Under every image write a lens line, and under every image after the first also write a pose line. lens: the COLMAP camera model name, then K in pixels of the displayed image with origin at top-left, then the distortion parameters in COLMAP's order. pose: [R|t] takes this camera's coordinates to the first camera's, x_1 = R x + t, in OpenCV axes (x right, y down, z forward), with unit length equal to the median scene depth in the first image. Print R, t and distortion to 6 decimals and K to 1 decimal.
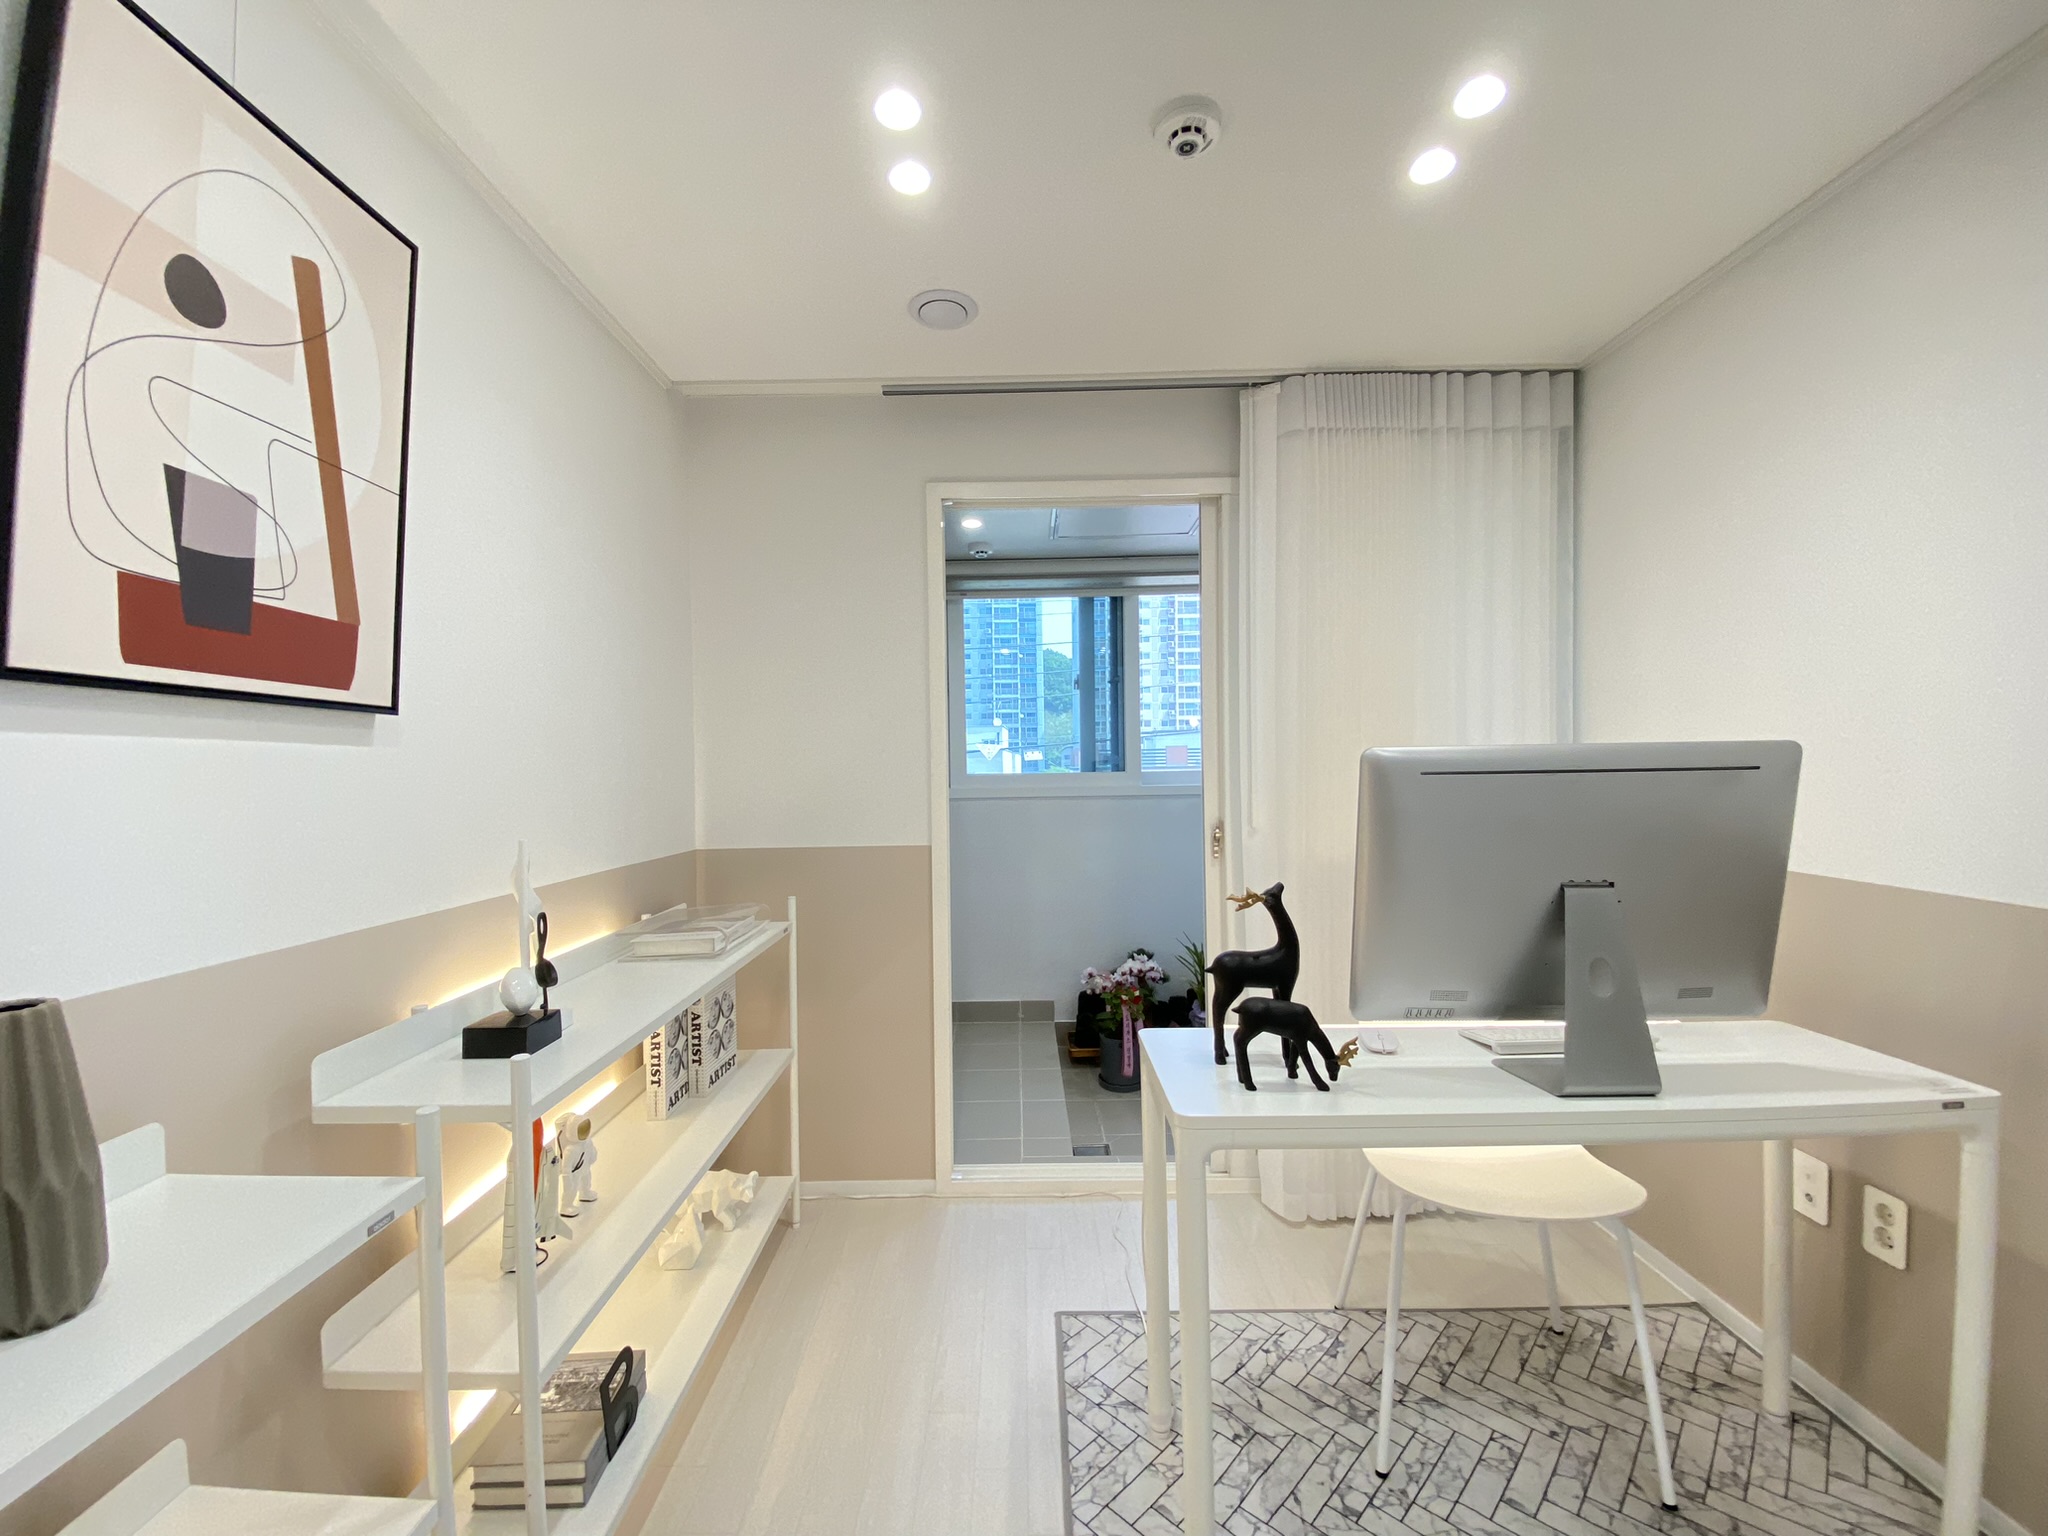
lens RADIAL K [[826.0, 0, 1013.3], [0, 826.0, 770.2], [0, 0, 1]] dist [0.028605, -0.023507]
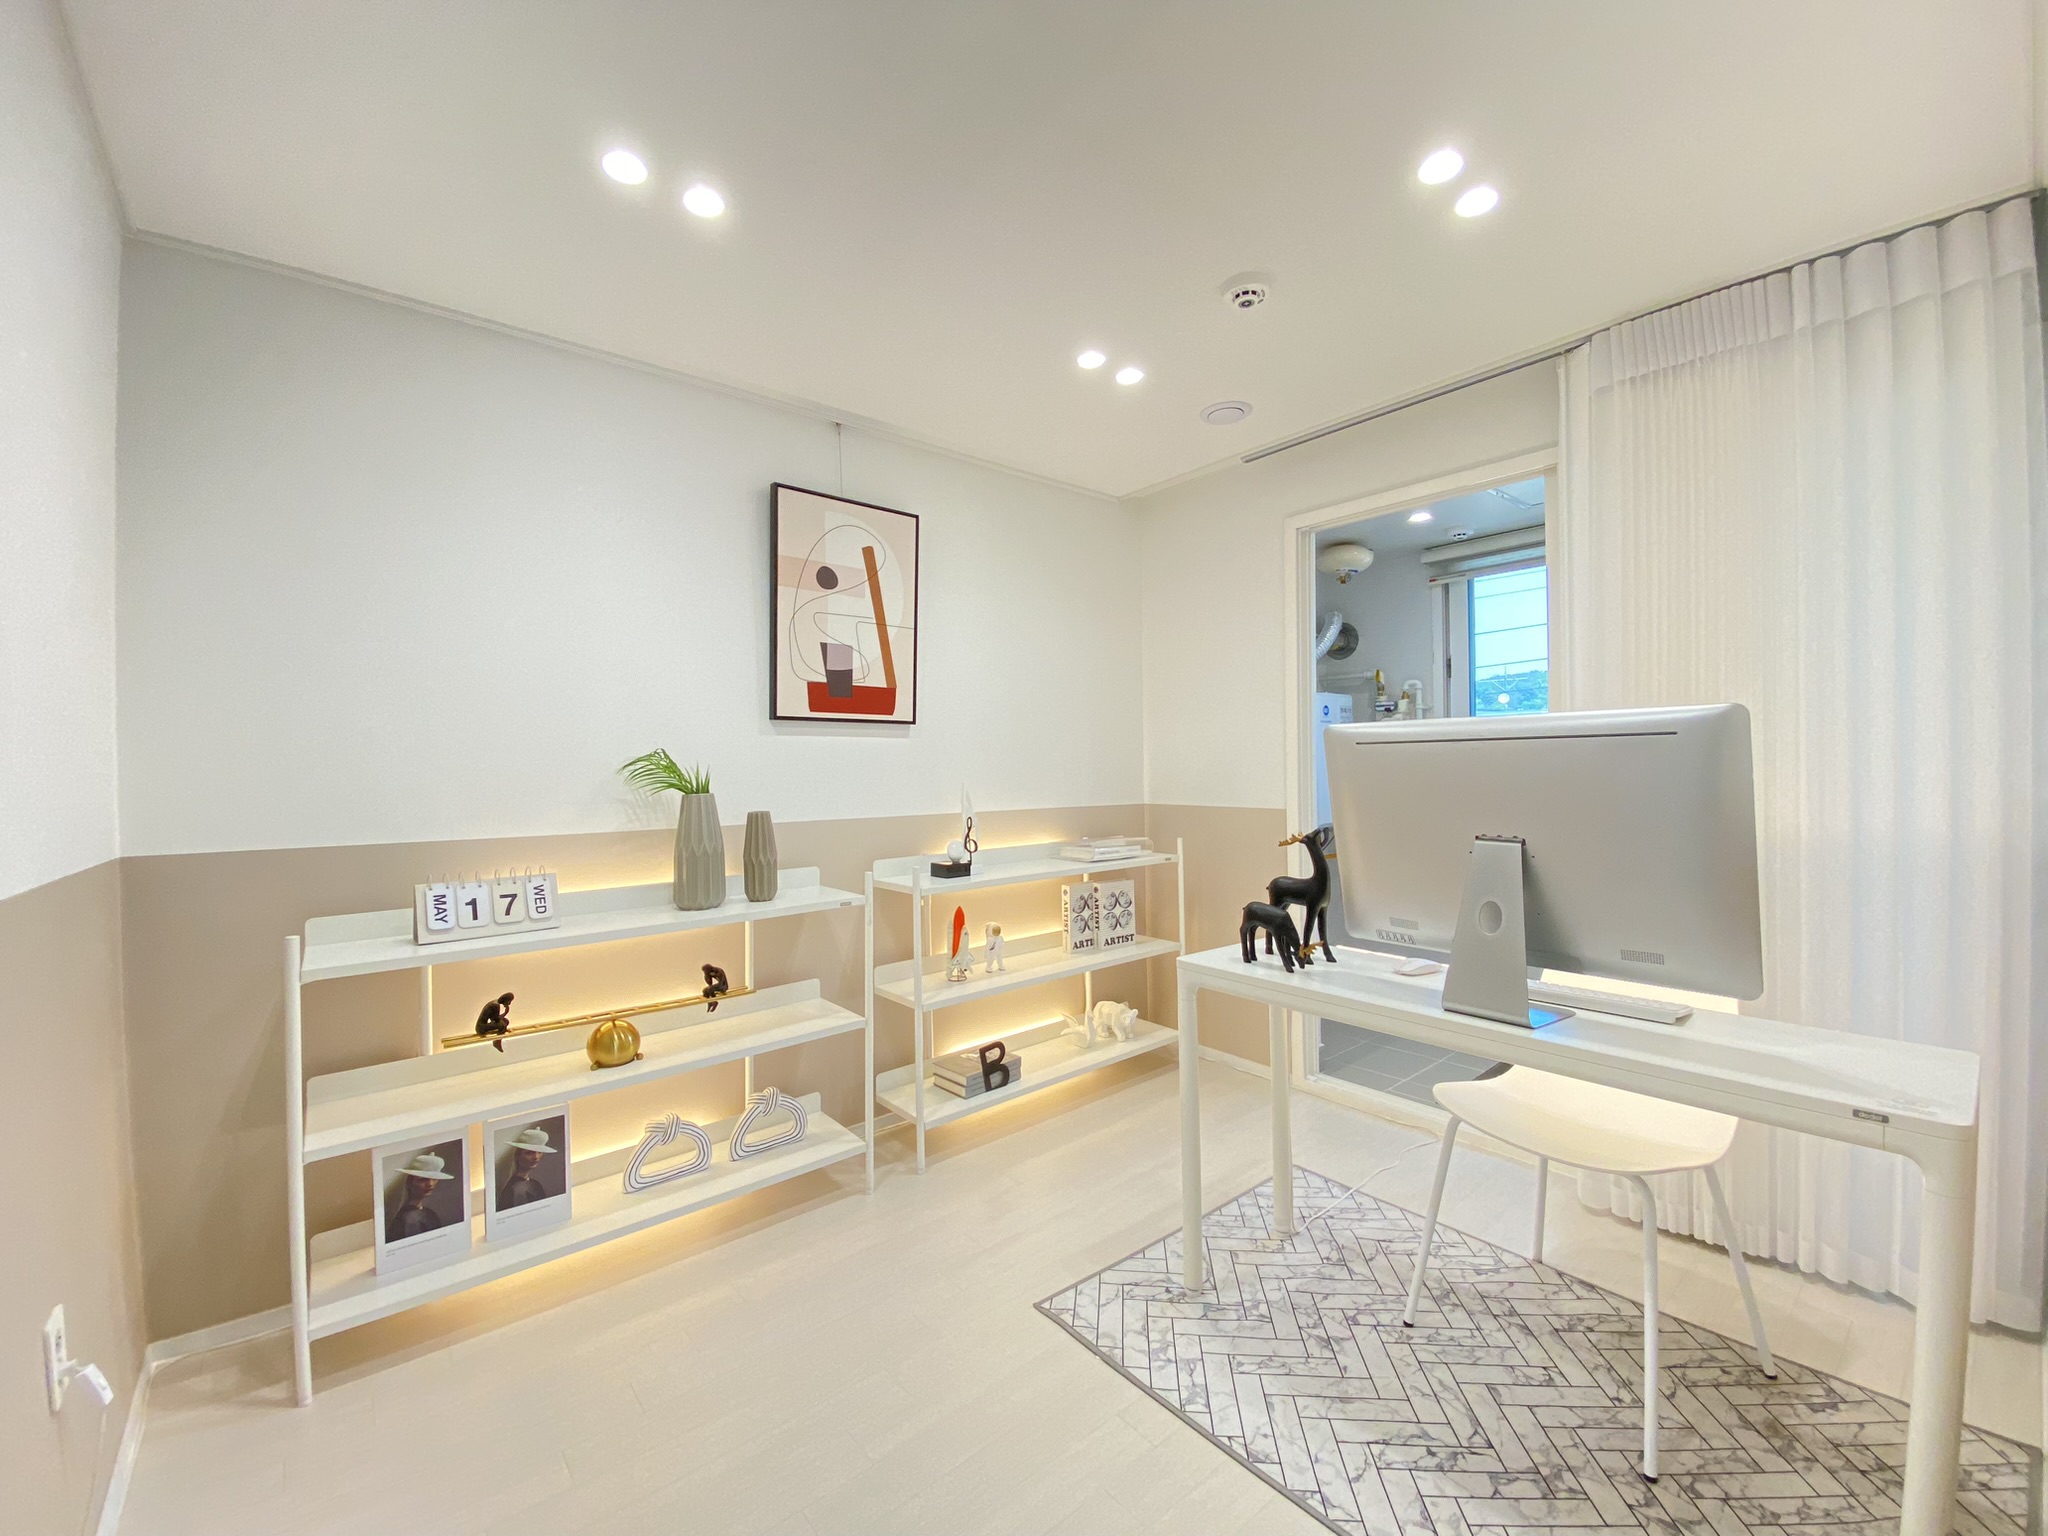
lens RADIAL K [[826.0, 0, 1013.3], [0, 826.0, 770.2], [0, 0, 1]] dist [0.028605, -0.023507]
pose [[0.641059, 0.010177, -0.767424, 1.038773], [0.002257, 0.999883, 0.015145, 0.021874], [0.767488, -0.011441, 0.640961, -0.217447]]
